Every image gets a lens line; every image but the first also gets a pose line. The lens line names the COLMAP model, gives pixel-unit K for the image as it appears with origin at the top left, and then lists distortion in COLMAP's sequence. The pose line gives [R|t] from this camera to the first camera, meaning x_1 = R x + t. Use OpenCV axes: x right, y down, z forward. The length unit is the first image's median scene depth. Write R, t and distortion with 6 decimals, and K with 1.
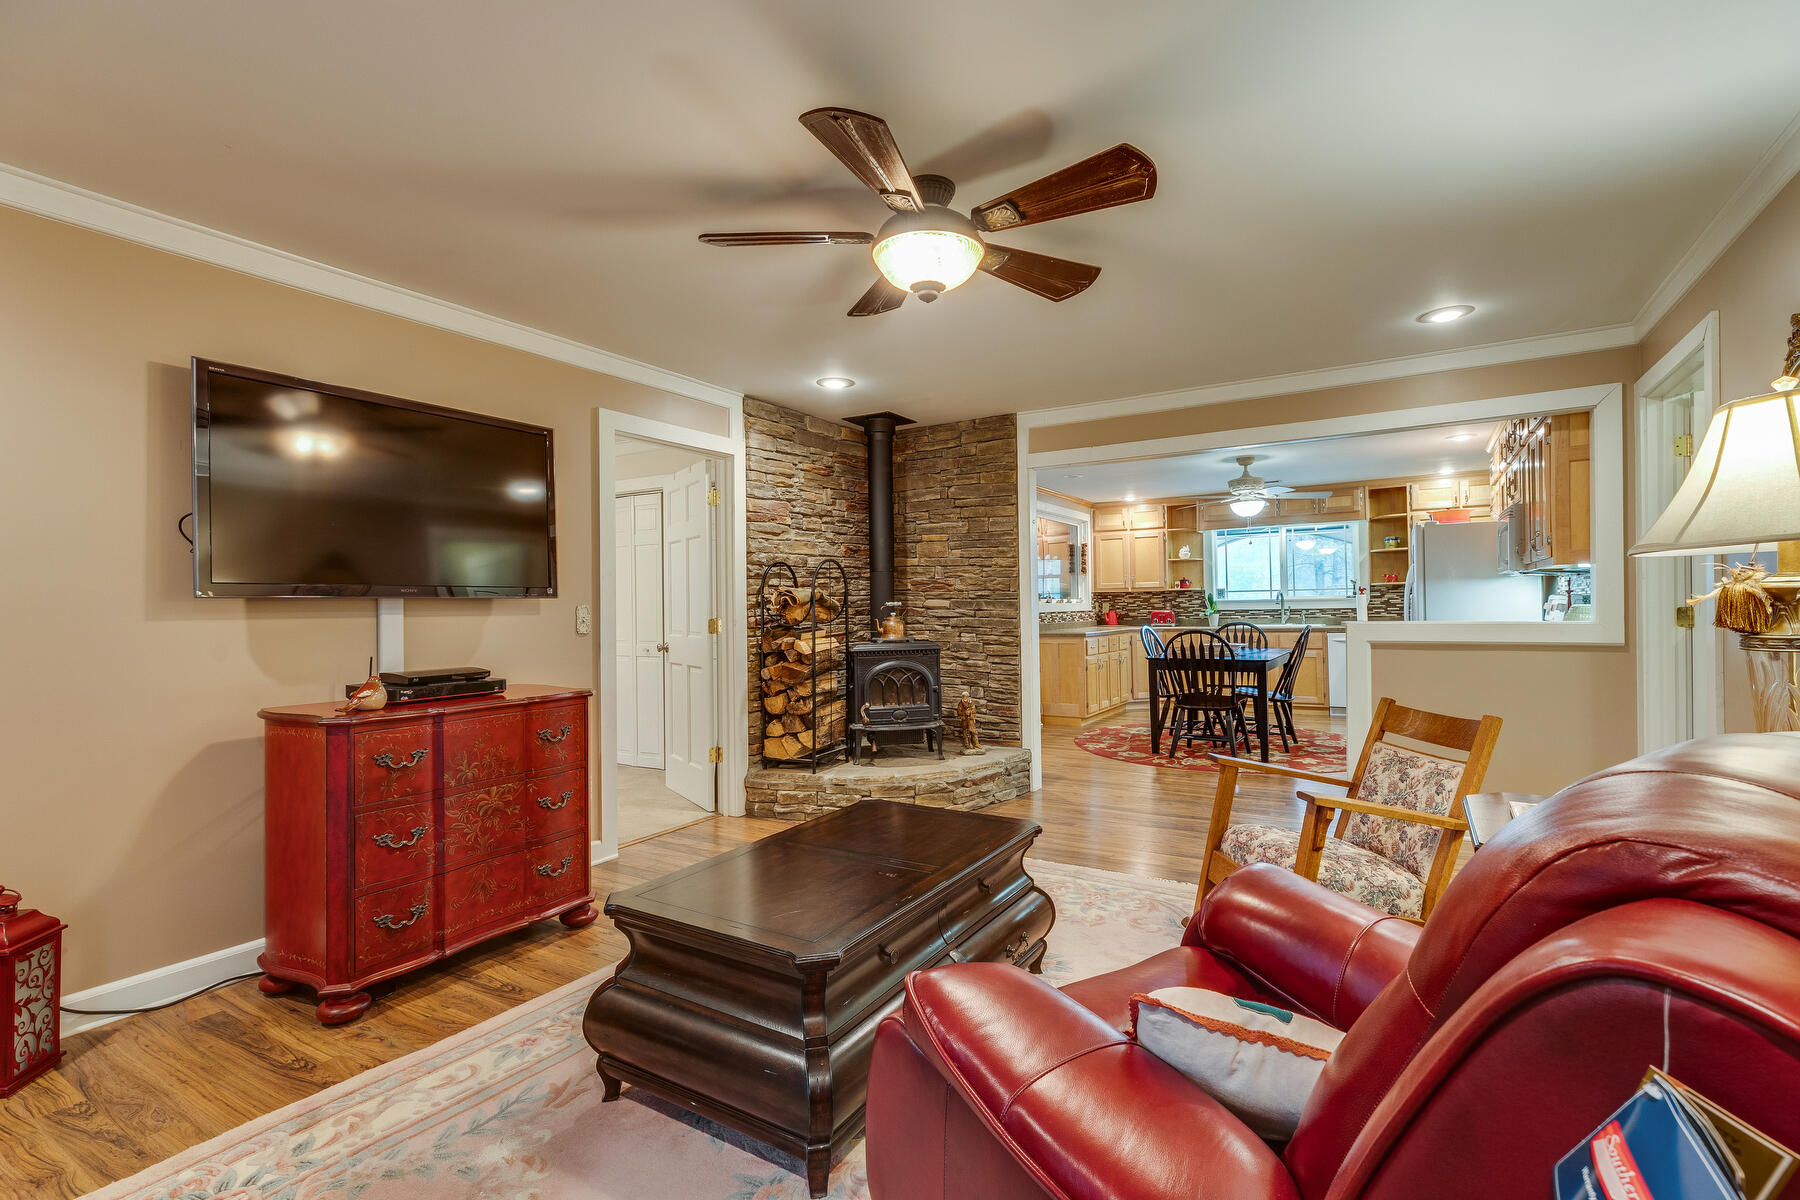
lens RADIAL K [[797.5, 0, 902.0], [0, 797.5, 597.2], [0, 0, 1]] dist [-0.000732, -0.000115]
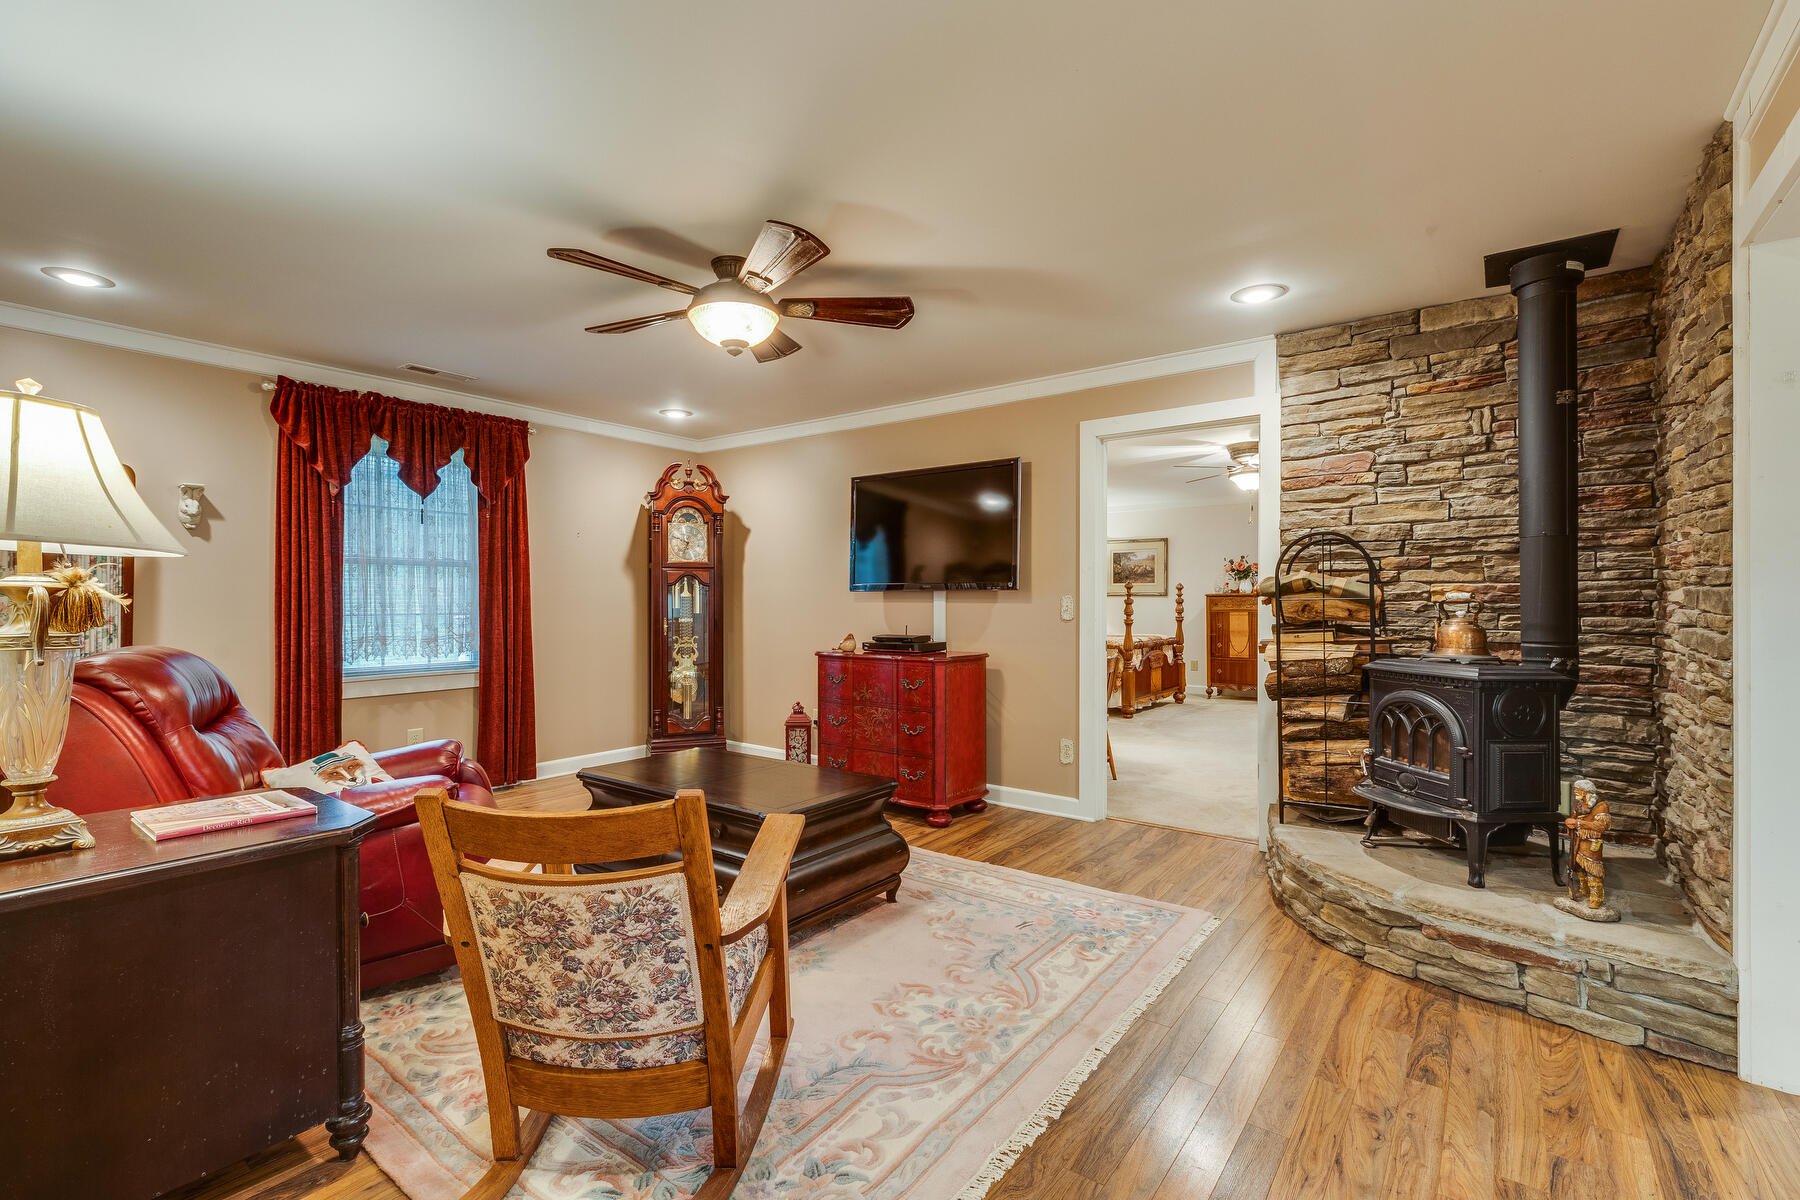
lens RADIAL K [[797.5, 0, 897.5], [0, 797.5, 606.2], [0, 0, 1]] dist [-0.000732, -0.000115]
pose [[-0.087006, 0.019695, -0.996013, 0.637790], [0.010180, 0.999770, 0.018880, 0.000779], [0.996156, -0.008497, -0.087186, 0.685236]]
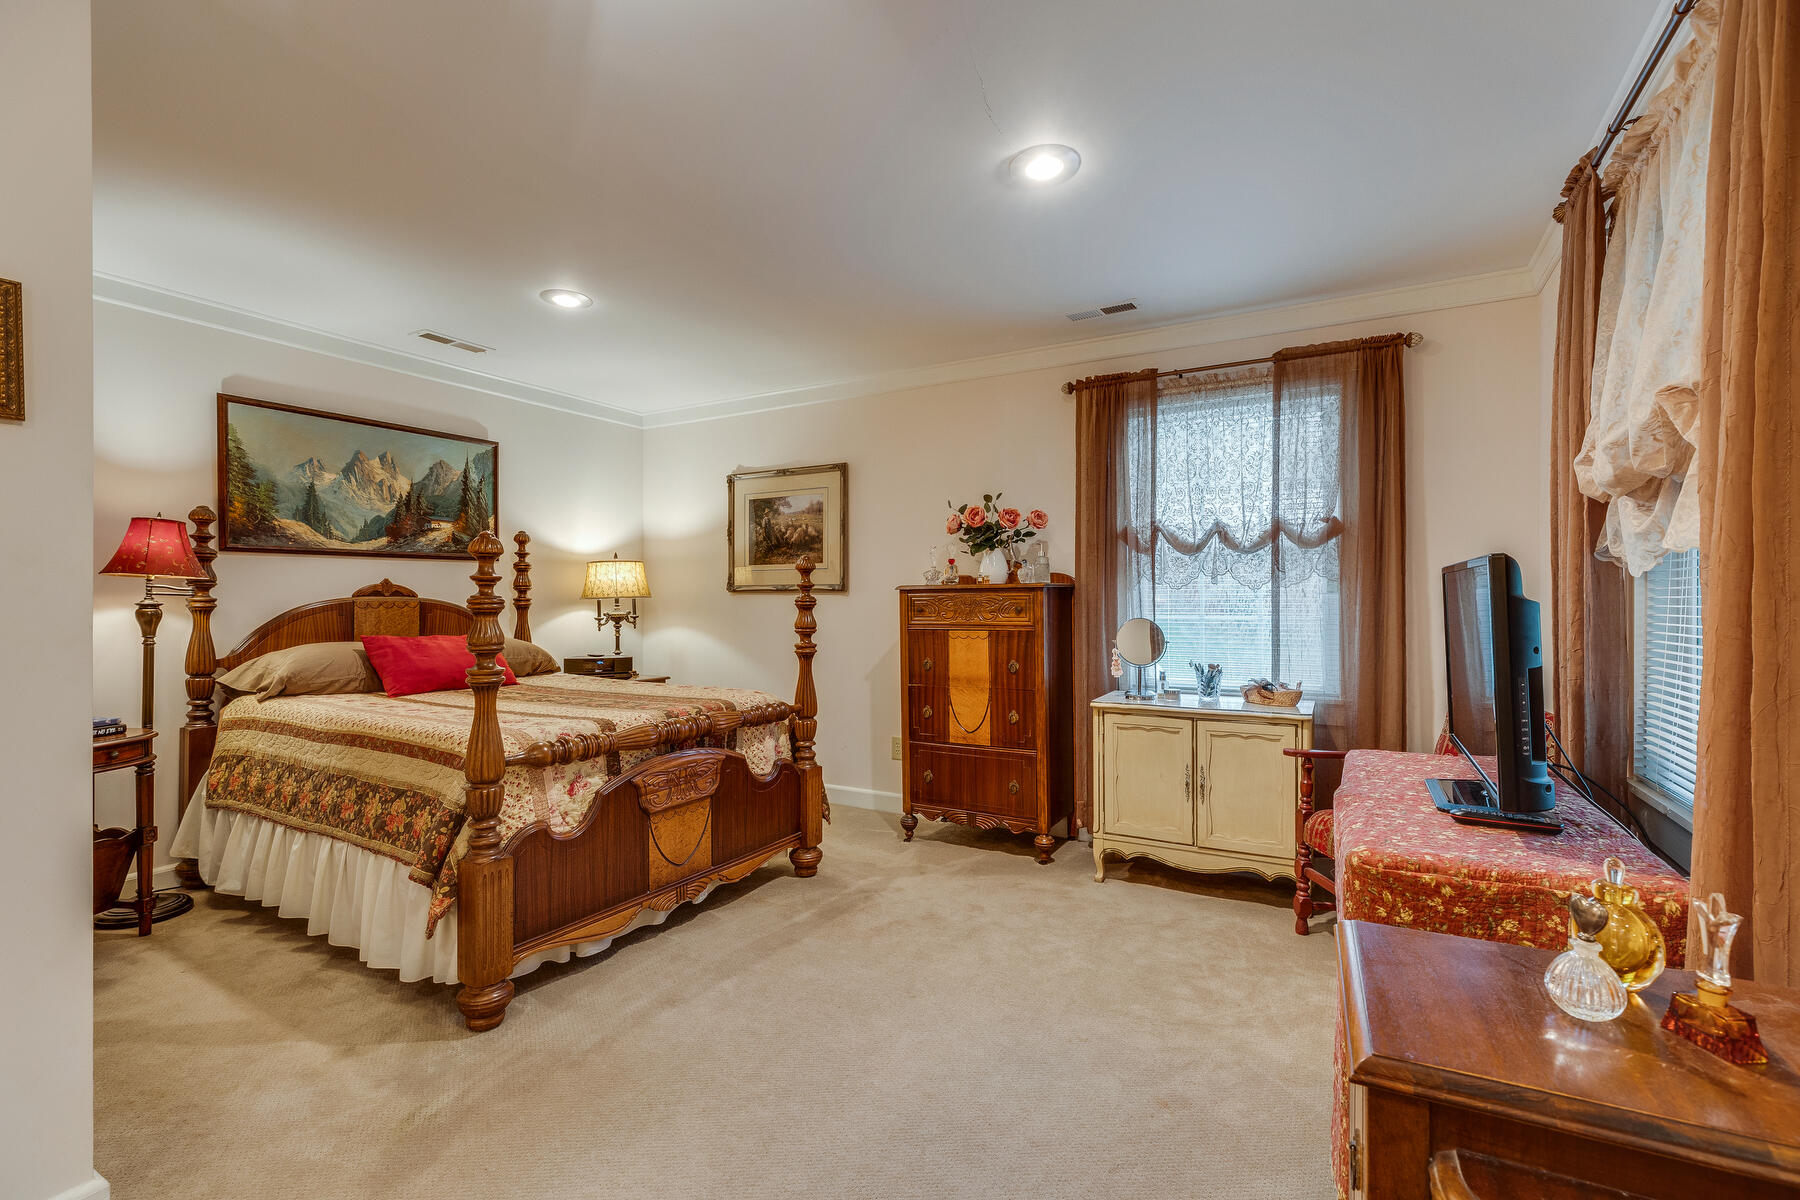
lens RADIAL K [[797.5, 0, 902.0], [0, 797.5, 599.9], [0, 0, 1]] dist [-0.000732, -0.000115]
pose [[0.049693, 0.013258, -0.998677, 0.154082], [0.007529, 0.999879, 0.013649, 0.007948], [0.998736, -0.008198, 0.049587, 0.903052]]
